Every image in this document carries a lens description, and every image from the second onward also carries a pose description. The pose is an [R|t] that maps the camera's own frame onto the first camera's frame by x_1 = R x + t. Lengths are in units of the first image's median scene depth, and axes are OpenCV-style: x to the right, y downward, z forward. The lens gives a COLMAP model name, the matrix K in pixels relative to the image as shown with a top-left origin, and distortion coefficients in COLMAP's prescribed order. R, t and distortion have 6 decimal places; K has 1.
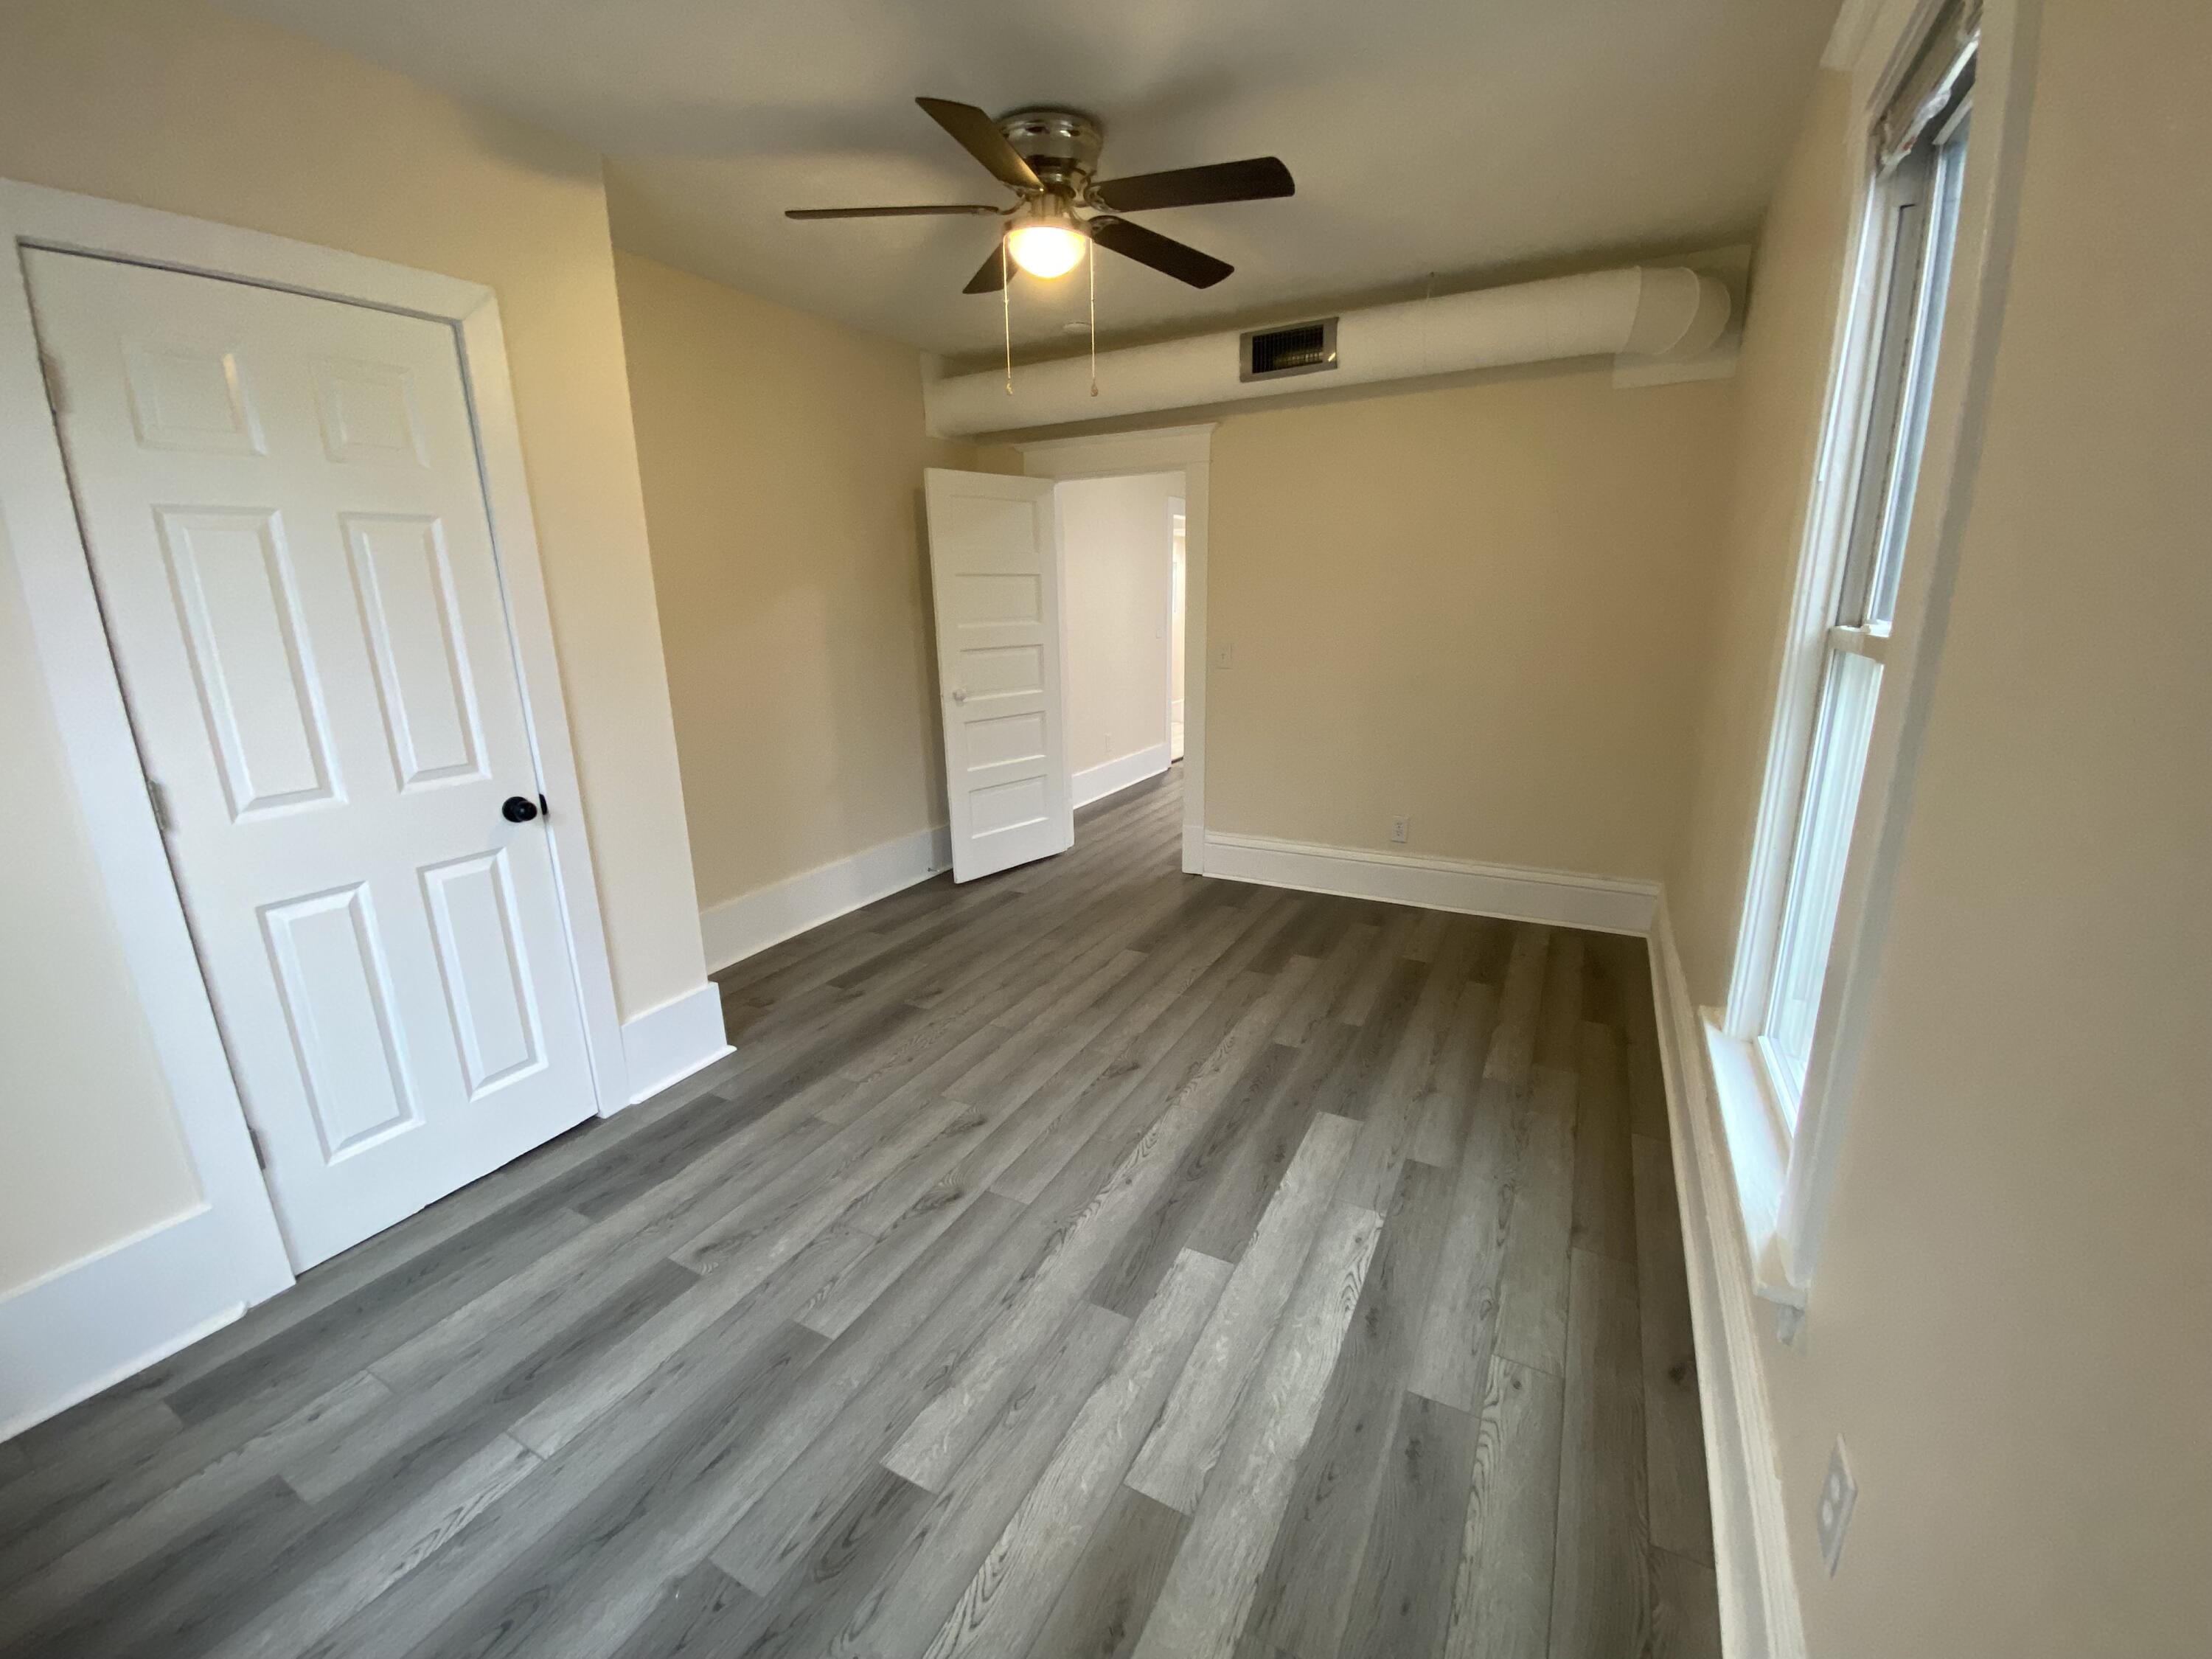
lens RADIAL K [[891.8, 0, 1106.0], [0, 891.8, 829.2], [0, 0, 1]] dist [0.057288, -0.034264]
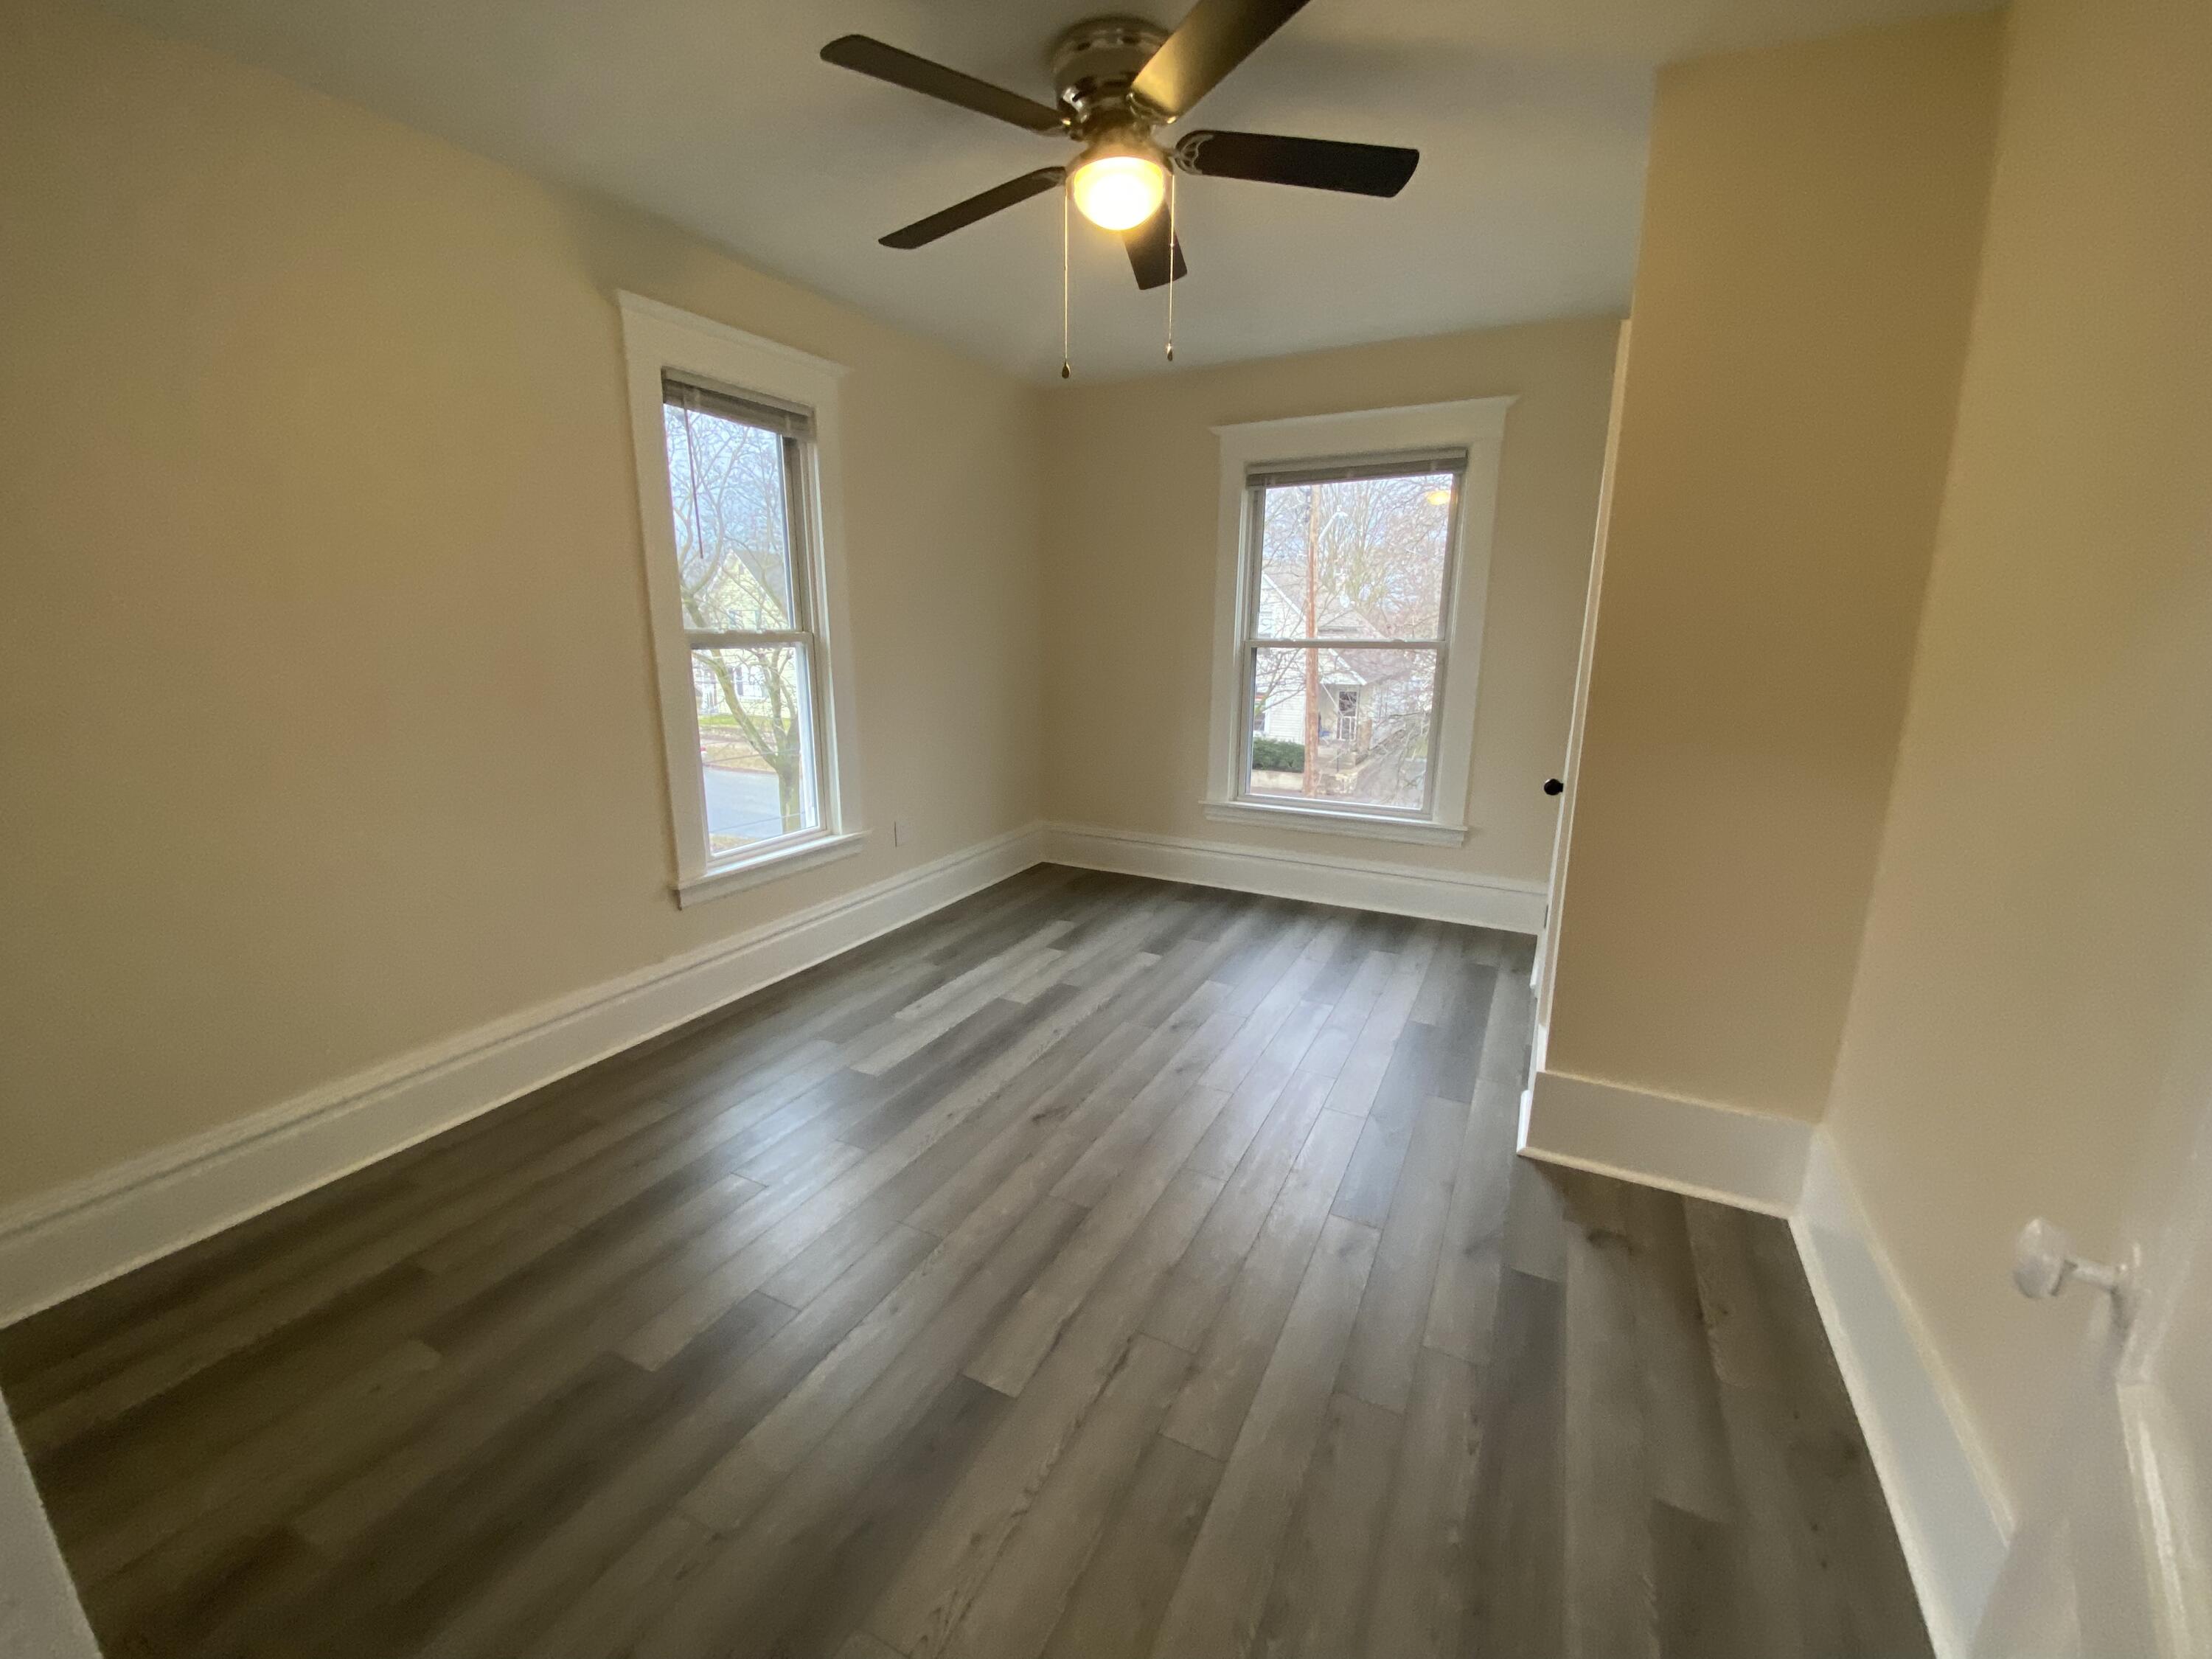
lens RADIAL K [[891.8, 0, 1106.0], [0, 891.8, 829.2], [0, 0, 1]] dist [0.057288, -0.034264]
pose [[-0.999704, 0.013454, -0.020262, -0.027018], [0.002576, 0.886954, 0.461850, -0.483308], [0.024185, 0.461661, -0.886727, 1.904389]]
